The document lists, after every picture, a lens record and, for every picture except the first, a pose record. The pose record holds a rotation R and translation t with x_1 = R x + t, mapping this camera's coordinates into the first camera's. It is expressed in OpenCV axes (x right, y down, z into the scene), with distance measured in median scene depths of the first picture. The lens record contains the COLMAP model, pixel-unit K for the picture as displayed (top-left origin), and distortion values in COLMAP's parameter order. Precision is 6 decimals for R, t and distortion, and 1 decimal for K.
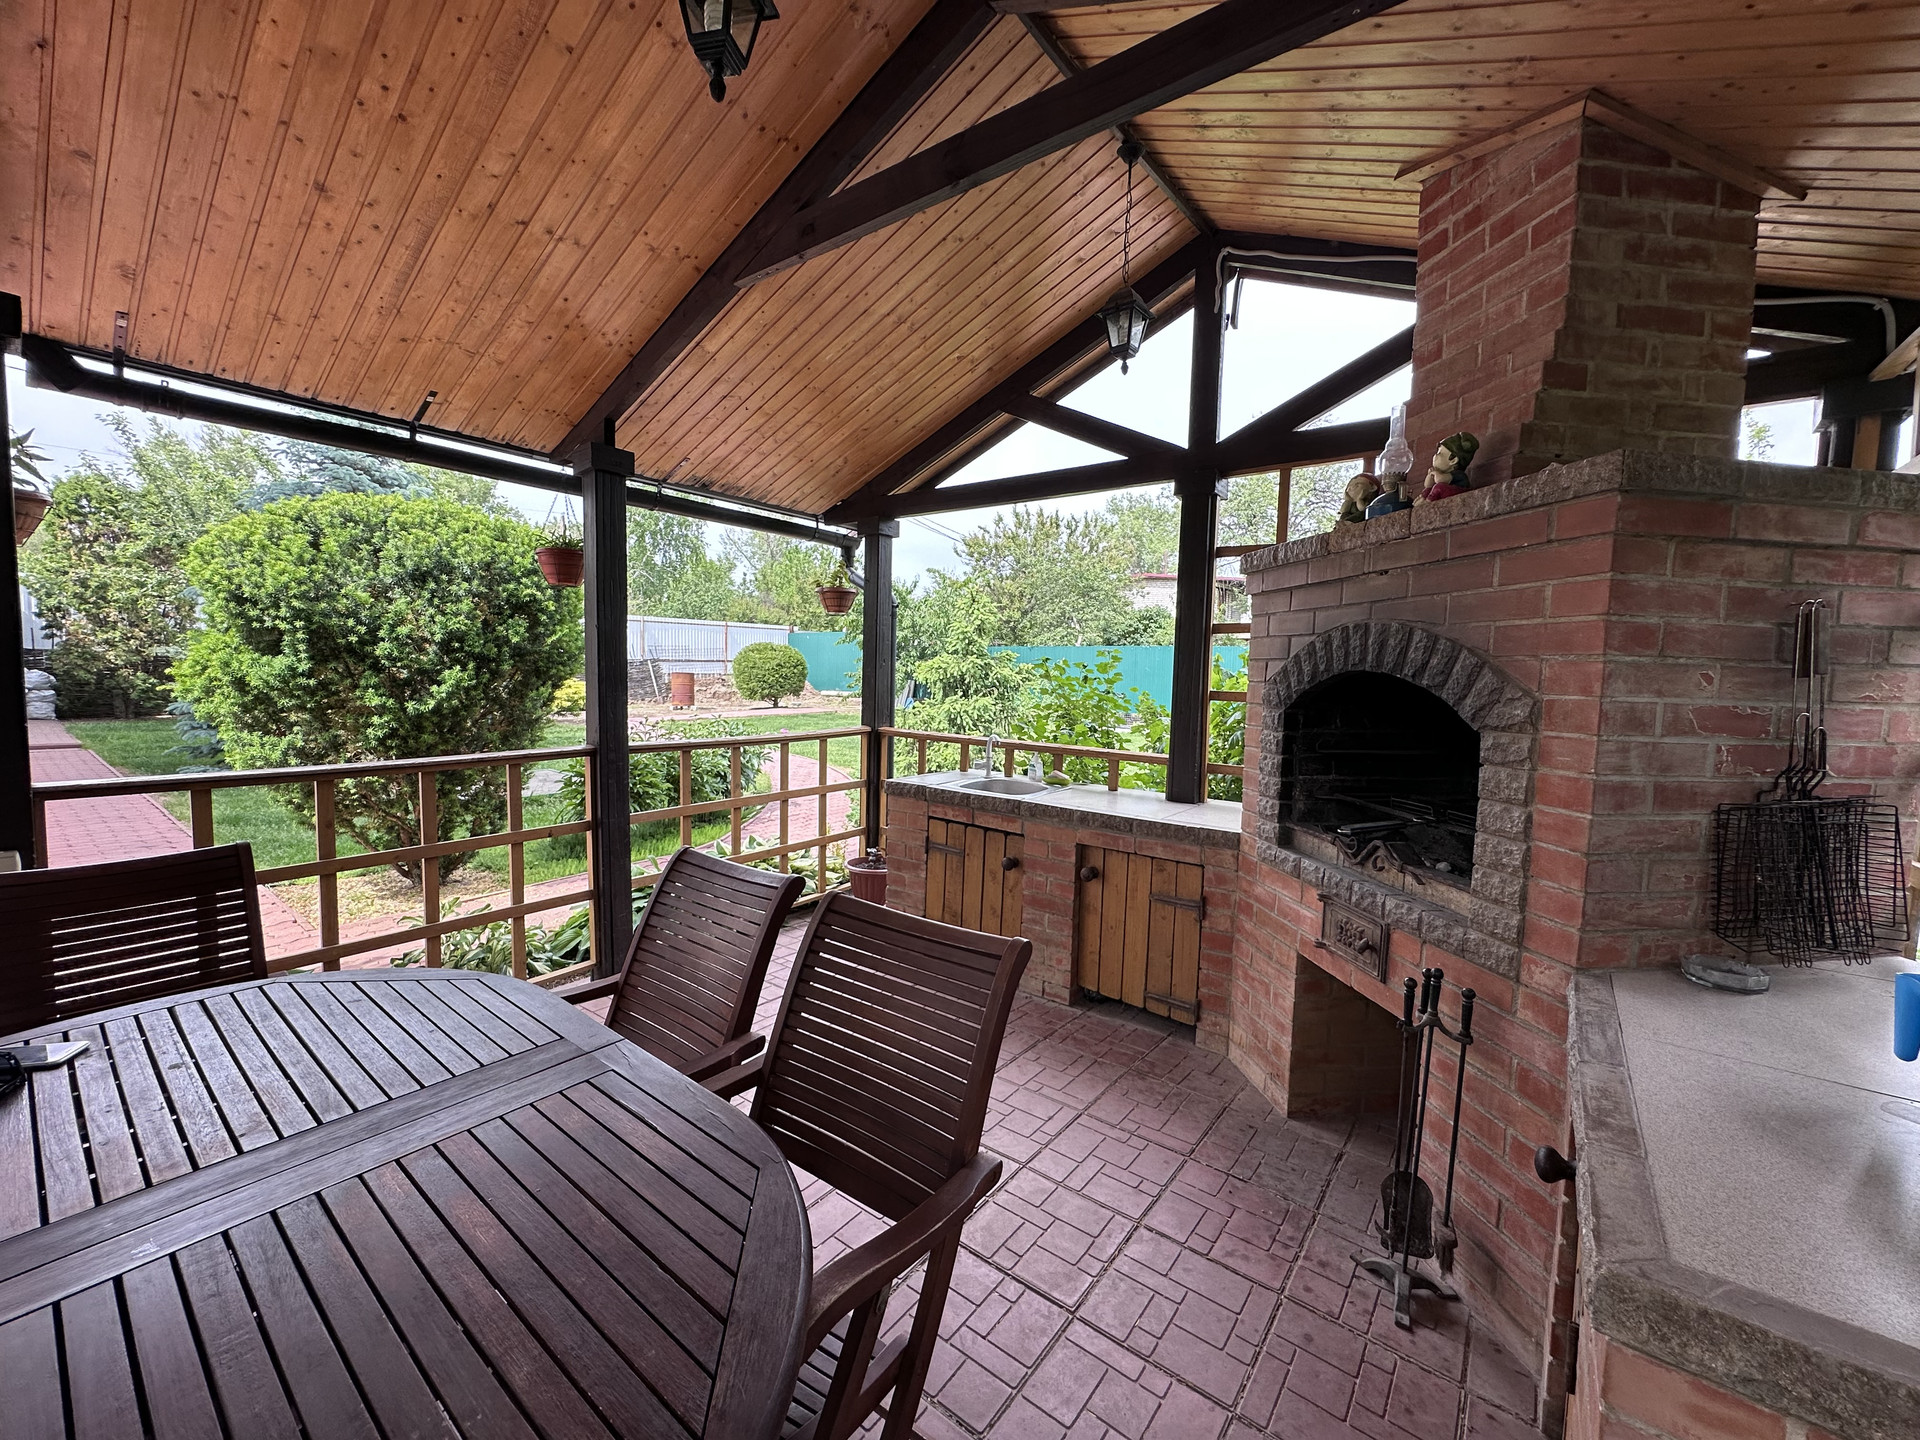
lens RADIAL K [[758.9, 0, 959.6], [0, 758.9, 725.5], [0, 0, 1]] dist [-0.011372, 0.001474]
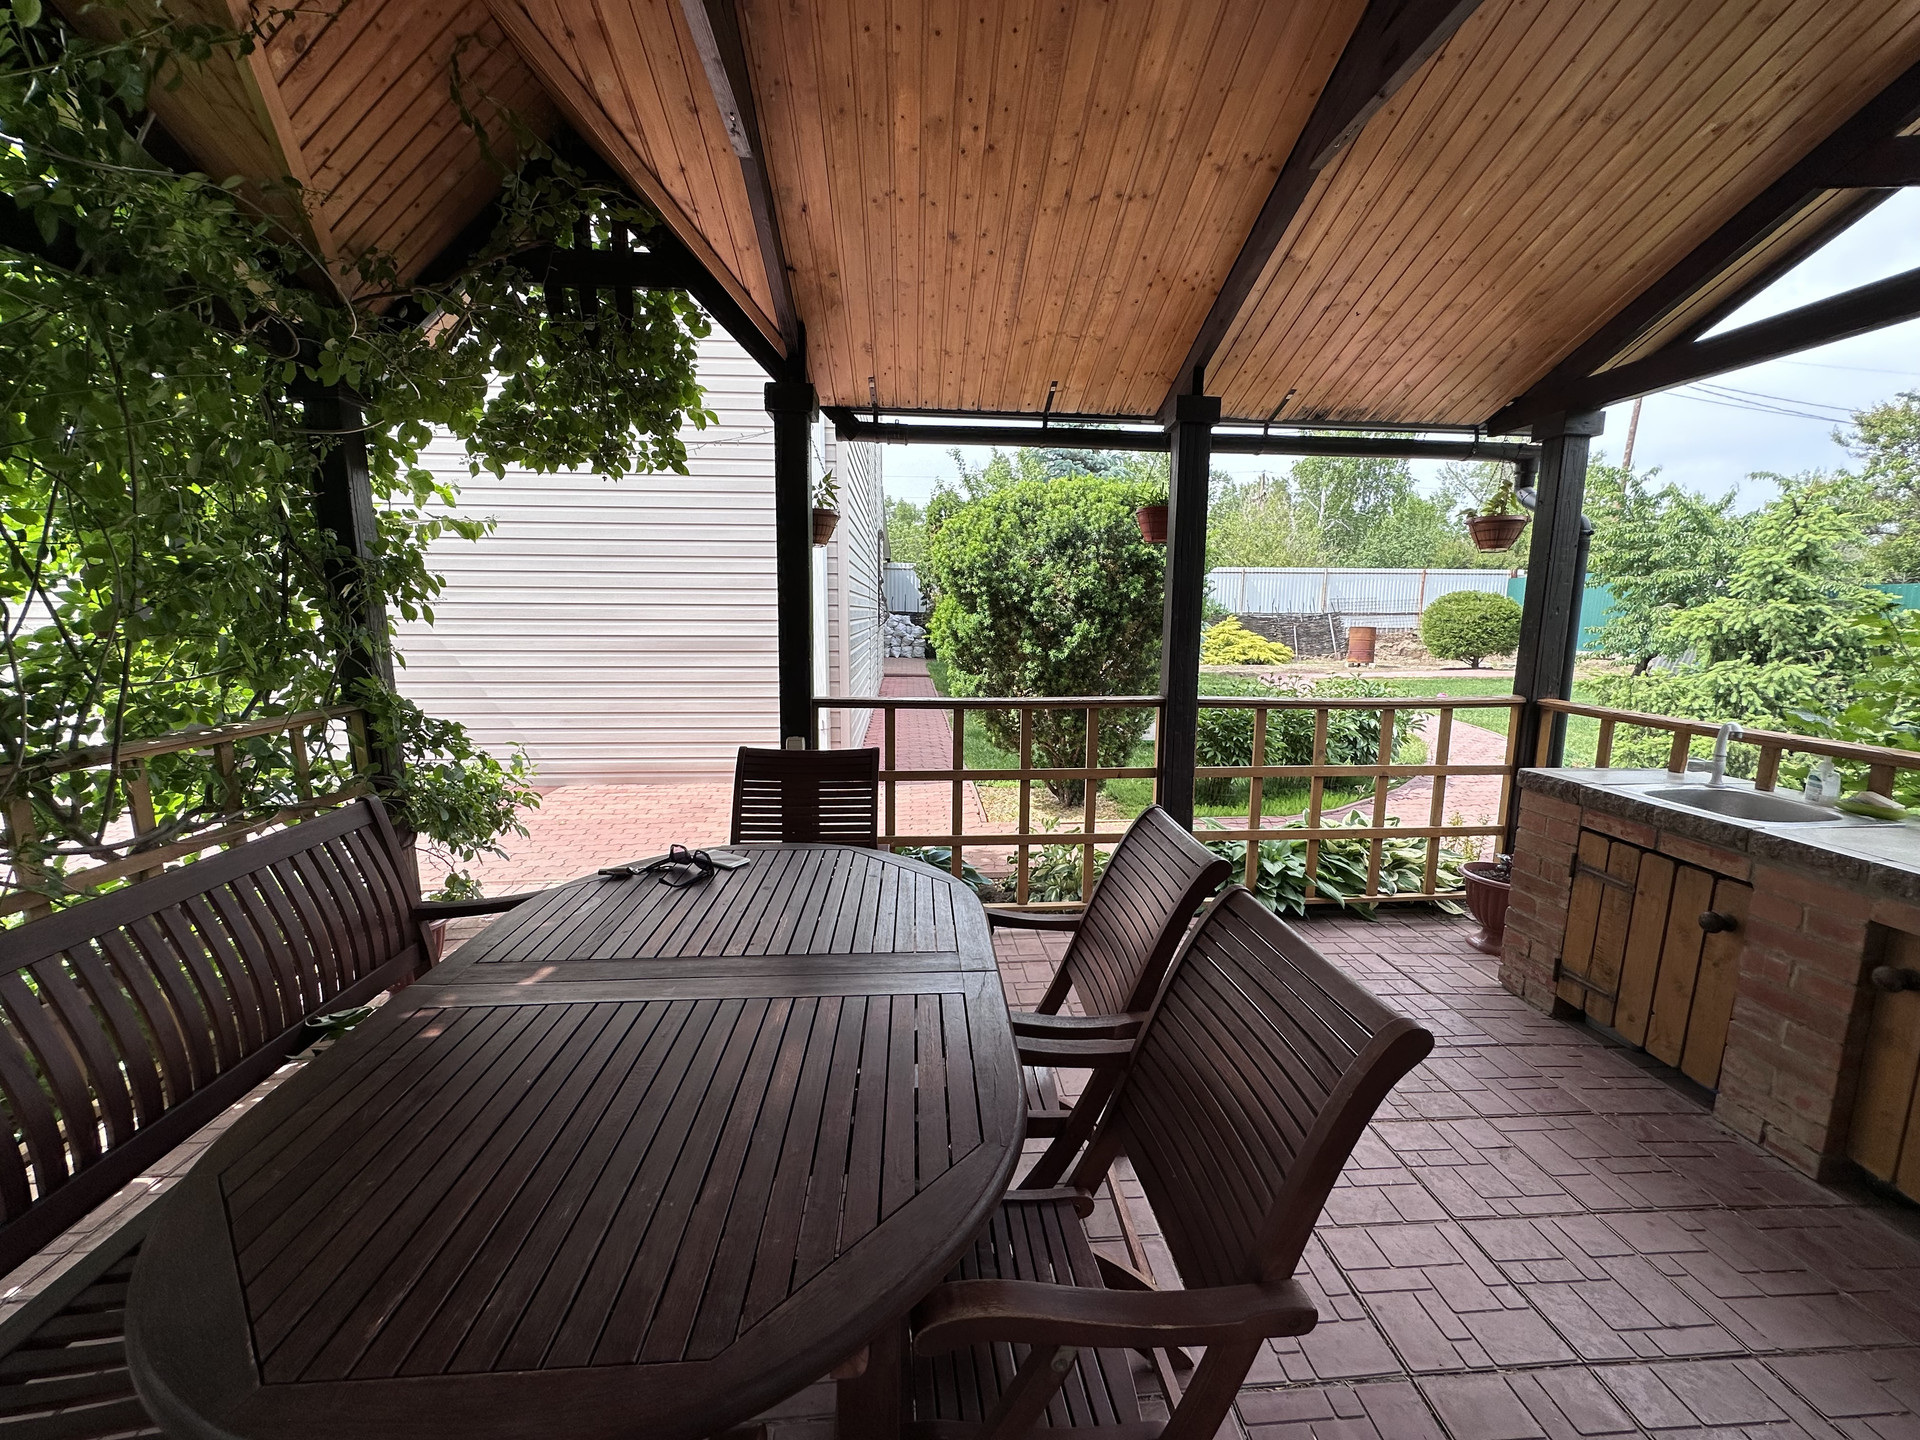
lens RADIAL K [[758.9, 0, 958.8], [0, 758.9, 724.7], [0, 0, 1]] dist [-0.011372, 0.001474]
pose [[0.655136, 0.094052, -0.749634, 0.098388], [-0.049945, 0.995442, 0.081242, -0.004517], [0.753858, -0.015784, 0.656848, 0.092070]]
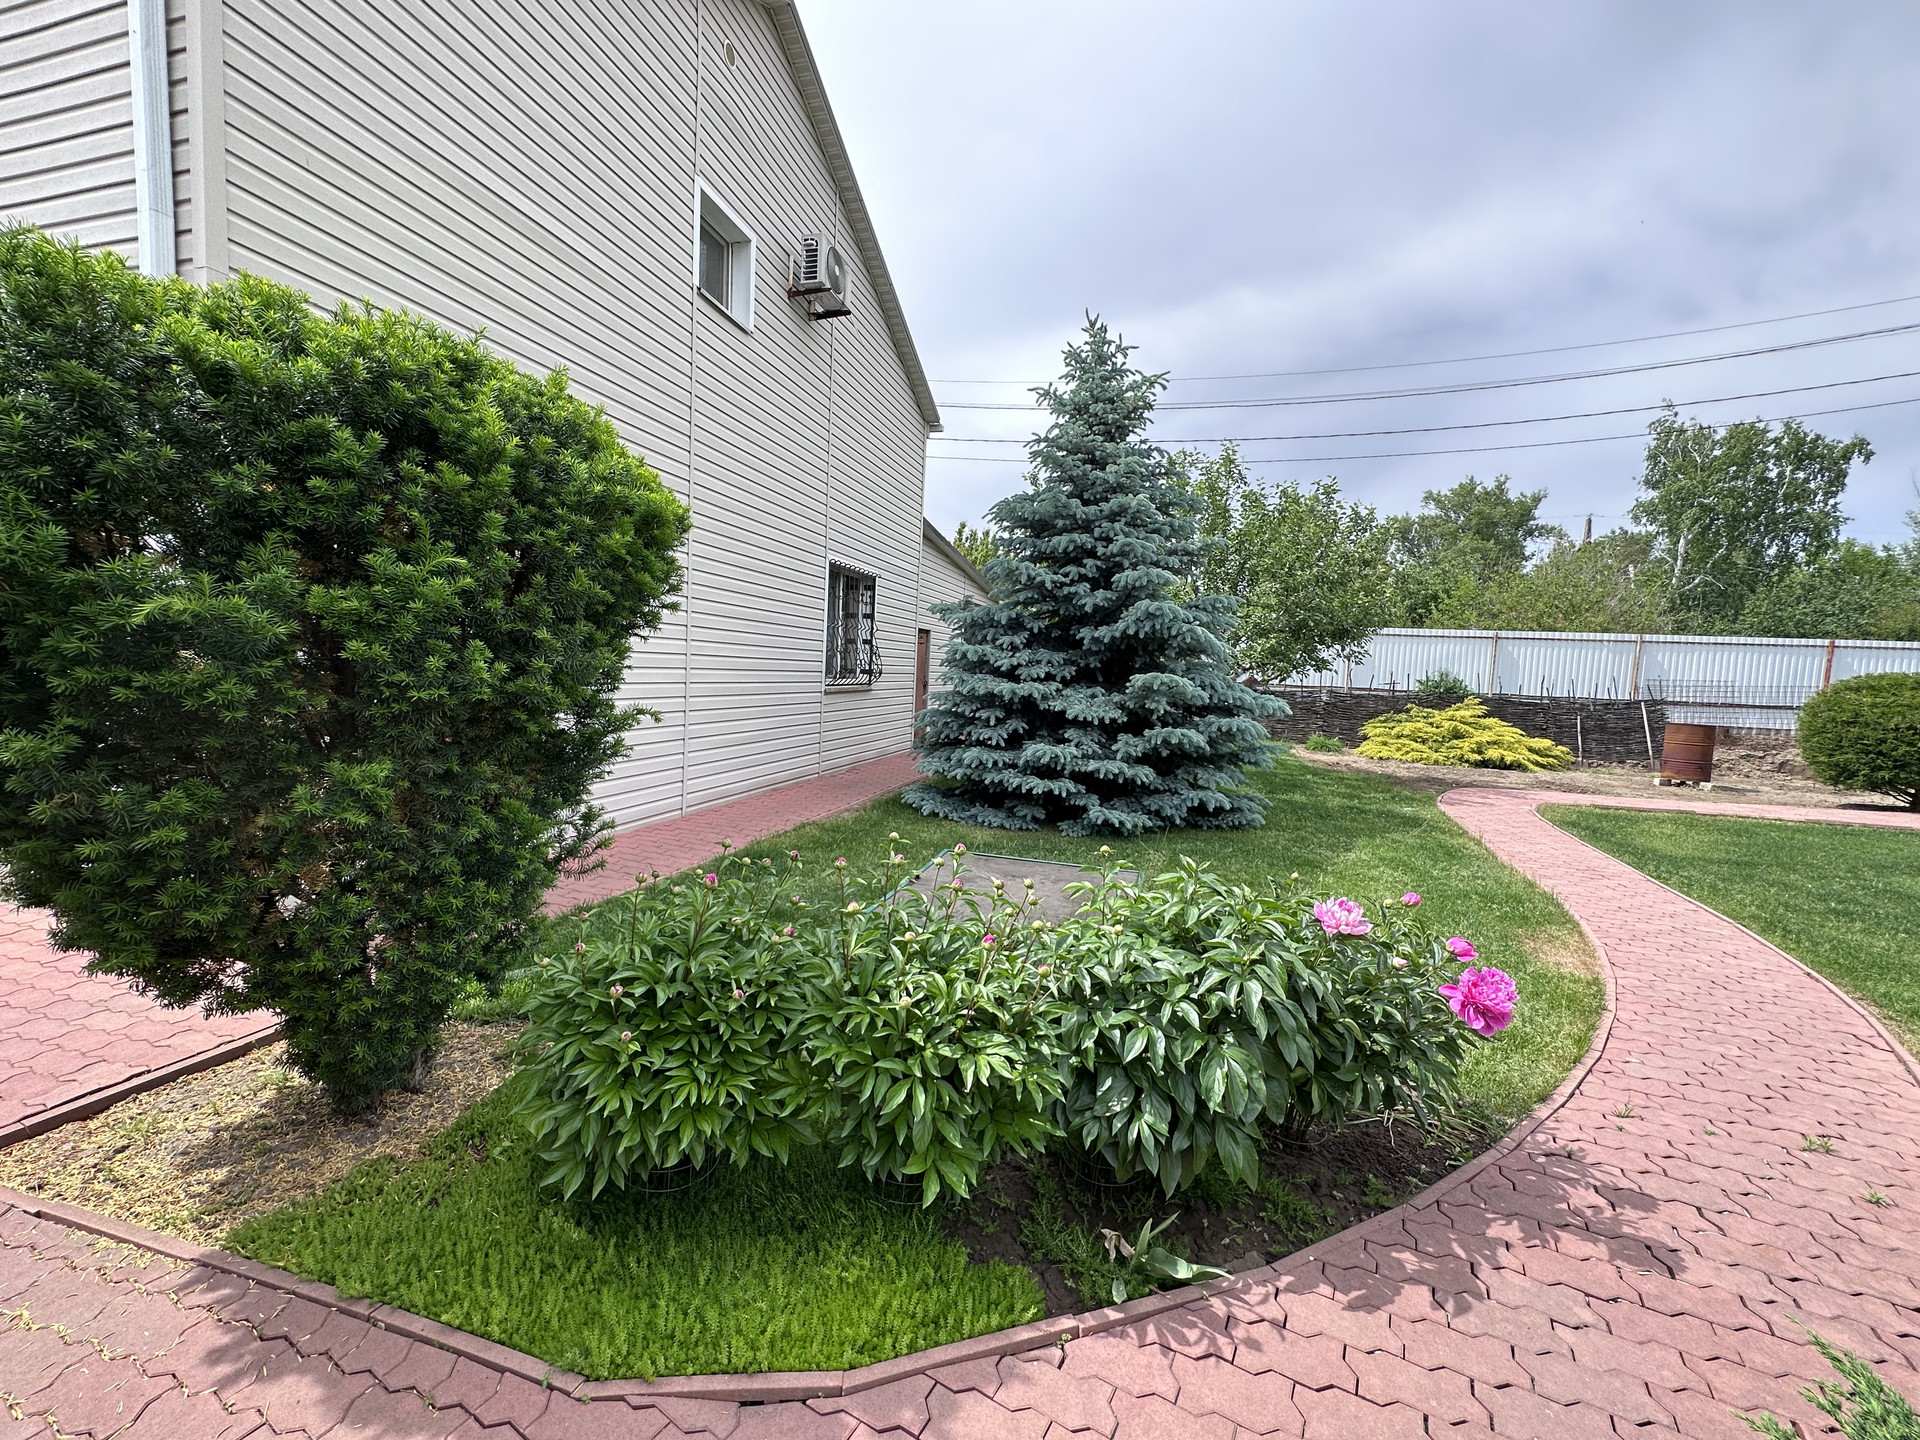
lens RADIAL K [[758.9, 0, 958.4], [0, 758.9, 721.2], [0, 0, 1]] dist [-0.011372, 0.001474]
pose [[0.357633, 0.062294, -0.931782, -0.142018], [-0.111959, 0.993436, 0.023444, -0.132273], [0.927127, 0.095937, 0.362260, 1.574229]]
